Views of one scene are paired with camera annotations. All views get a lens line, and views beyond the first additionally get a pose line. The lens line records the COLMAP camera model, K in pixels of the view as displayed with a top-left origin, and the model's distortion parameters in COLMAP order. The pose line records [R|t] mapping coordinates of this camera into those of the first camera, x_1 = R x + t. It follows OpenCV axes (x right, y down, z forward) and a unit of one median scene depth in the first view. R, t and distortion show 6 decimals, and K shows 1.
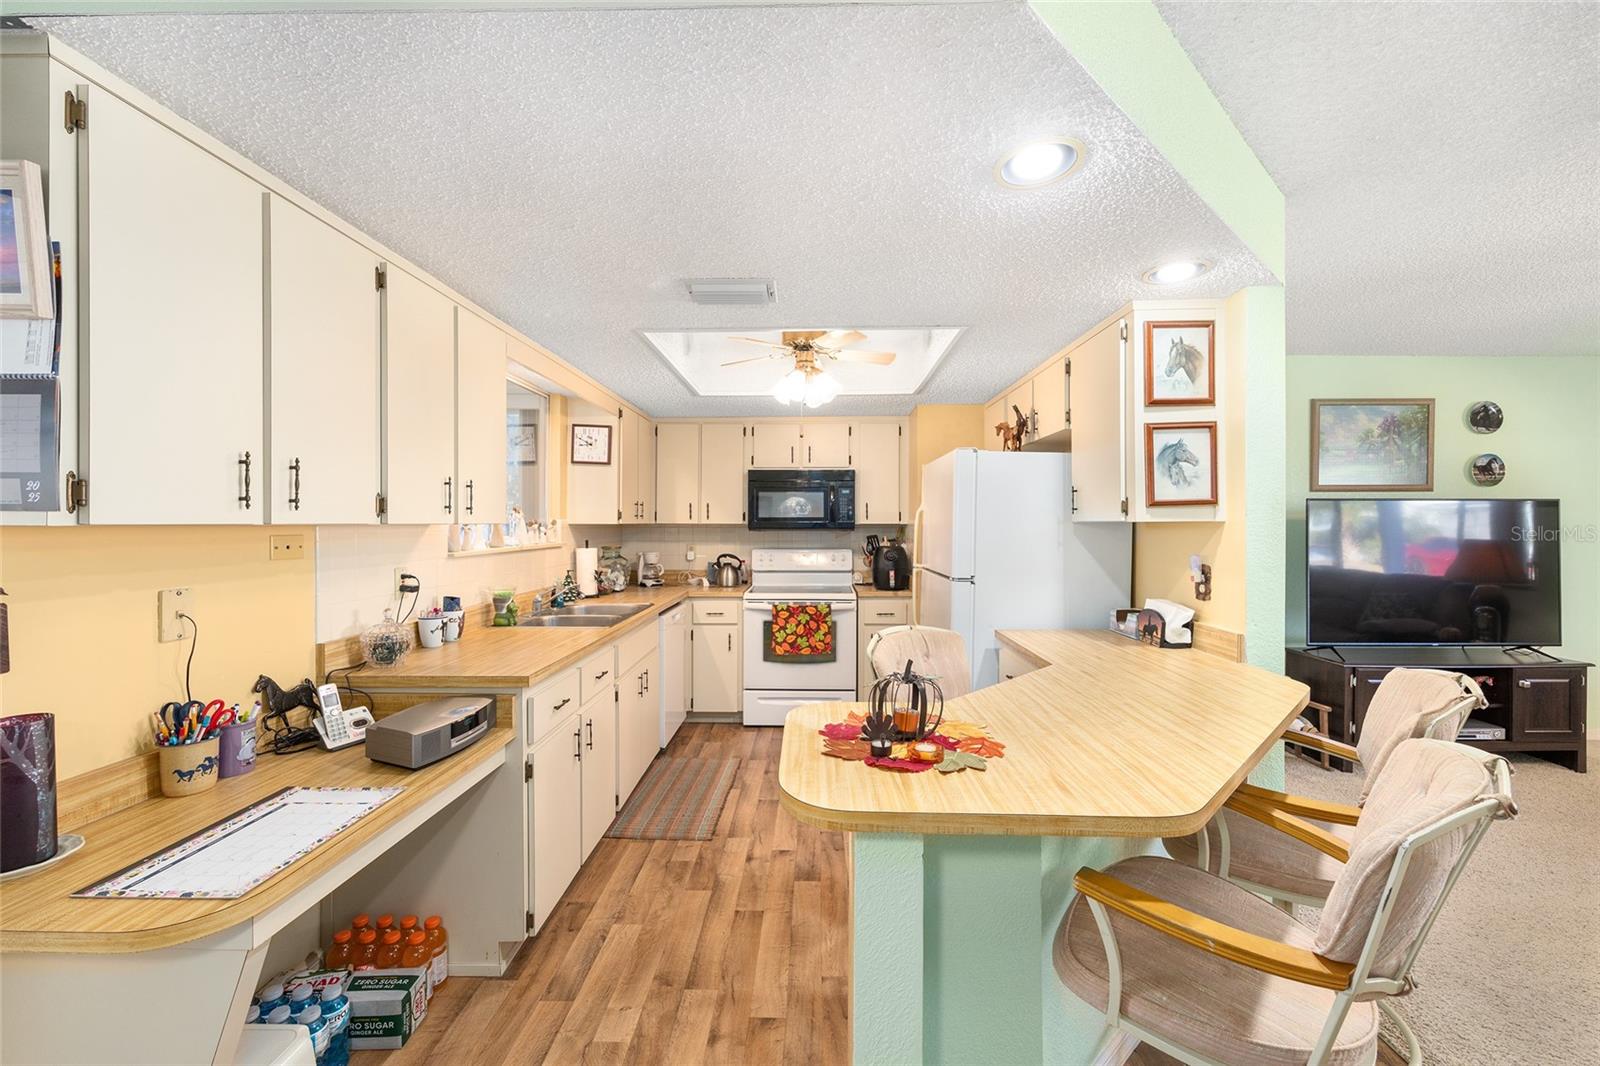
lens RADIAL K [[646.4, 0, 811.9], [0, 646.4, 526.3], [0, 0, 1]] dist [-0.004827, 0.002701]
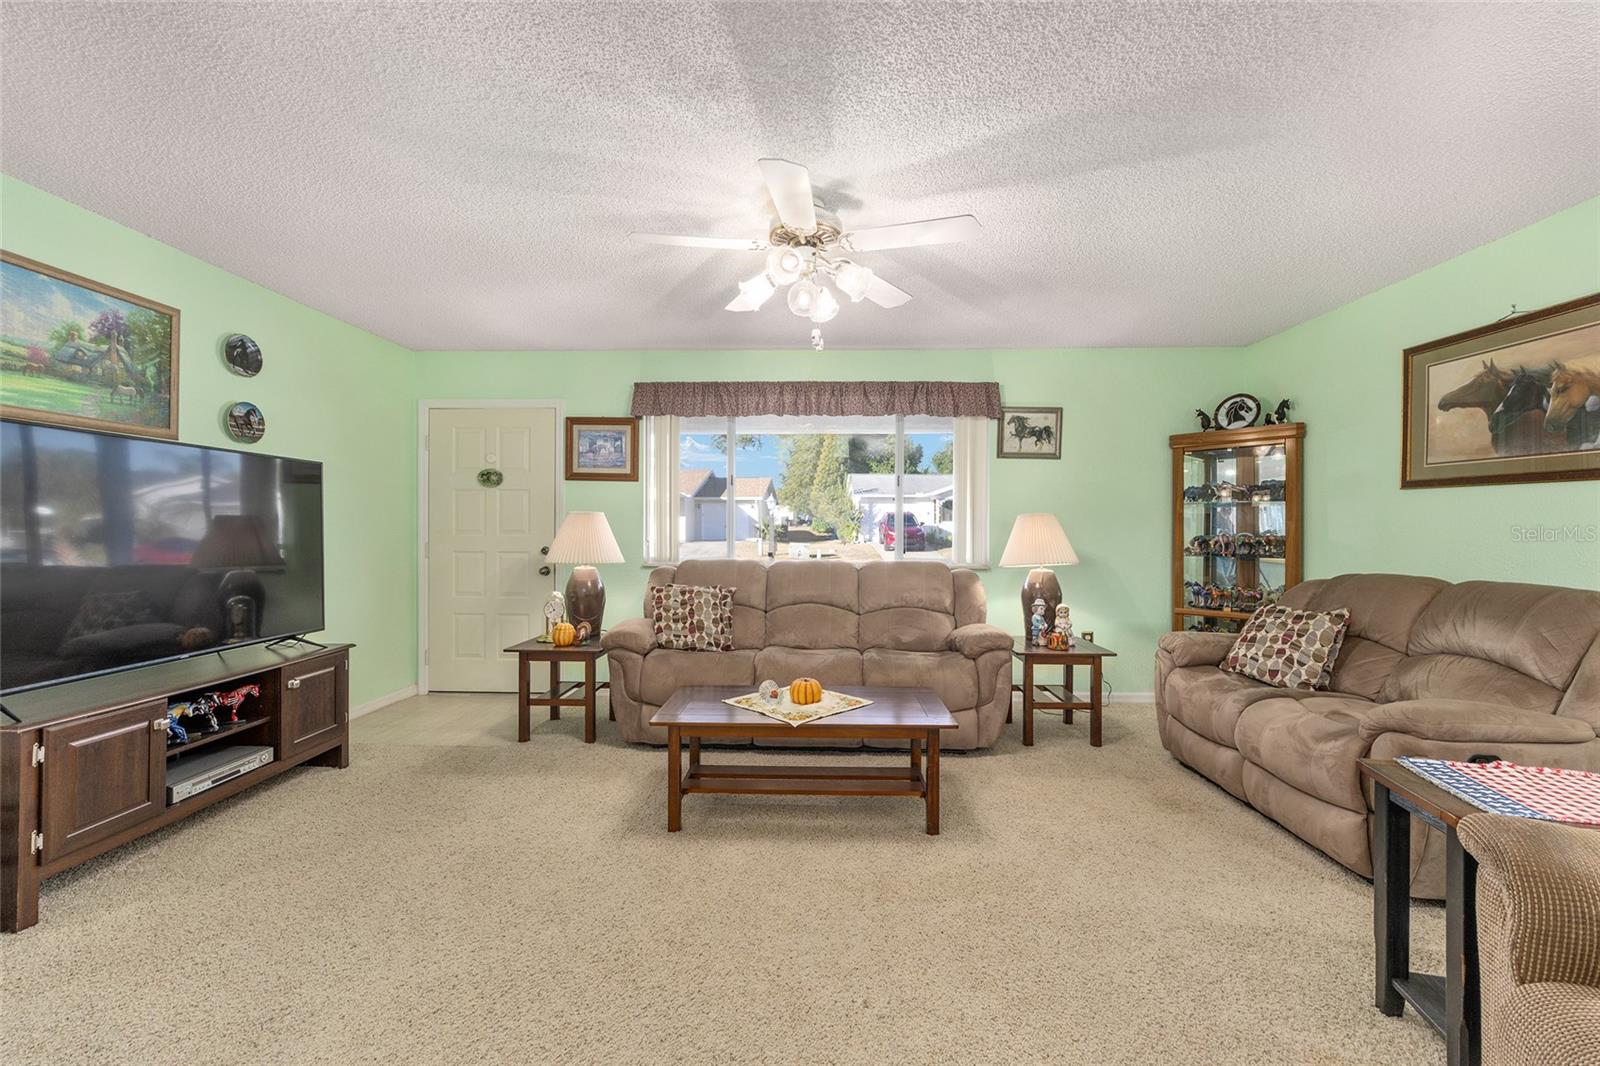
lens RADIAL K [[646.4, 0, 803.6], [0, 646.4, 532.0], [0, 0, 1]] dist [-0.004827, 0.002701]
pose [[0.021193, -0.005063, 0.999763, 0.310887], [-0.001248, 0.999986, 0.005091, 0.049382], [-0.999775, -0.001356, 0.021187, 0.344812]]
